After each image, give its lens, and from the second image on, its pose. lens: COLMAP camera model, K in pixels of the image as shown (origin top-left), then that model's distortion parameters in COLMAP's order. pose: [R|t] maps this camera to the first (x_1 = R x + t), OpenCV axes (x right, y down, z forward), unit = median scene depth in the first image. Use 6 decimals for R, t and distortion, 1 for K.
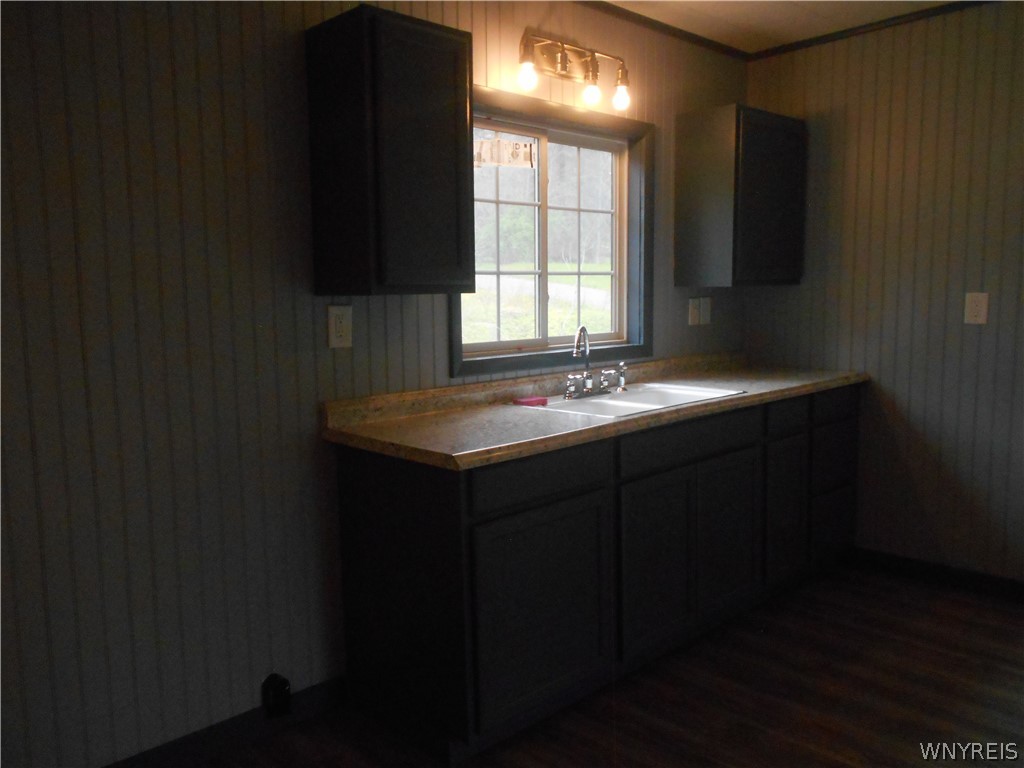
lens RADIAL K [[809.8, 0, 515.1], [0, 809.8, 379.5], [0, 0, 1]] dist [-0.008735, 0.028811]
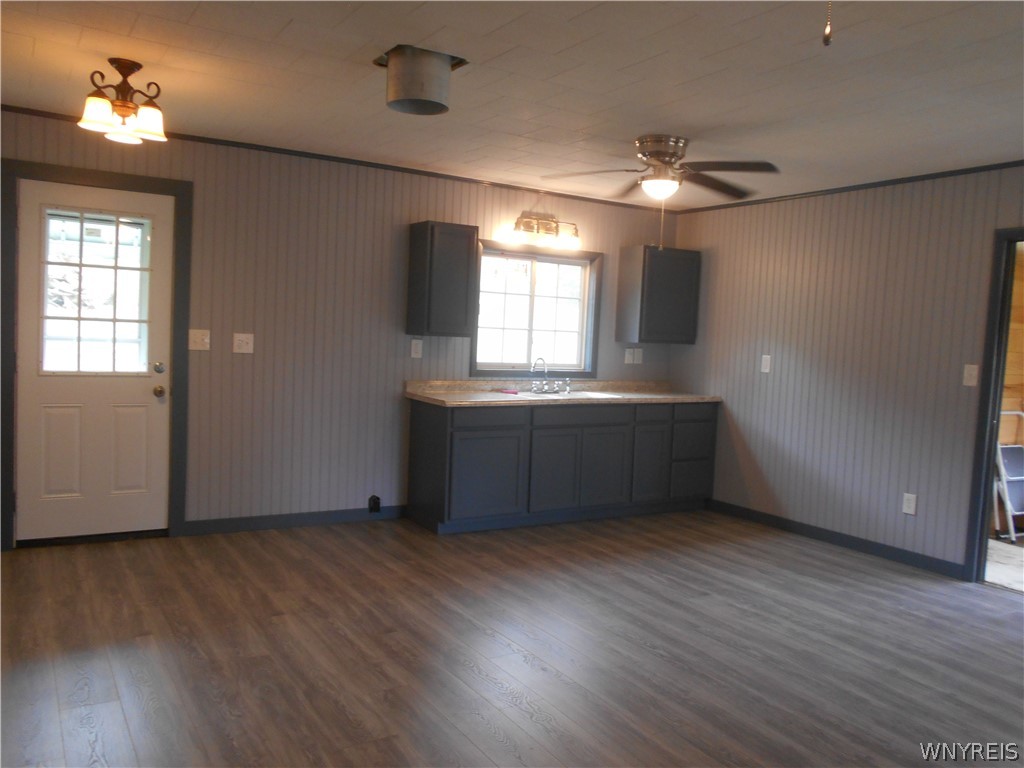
lens RADIAL K [[809.8, 0, 514.3], [0, 809.8, 385.8], [0, 0, 1]] dist [-0.008735, 0.028811]
pose [[0.974384, 0.075568, -0.211816, 0.435642], [-0.084670, 0.995821, -0.034223, 0.075470], [0.208344, 0.051281, 0.976710, -0.933051]]
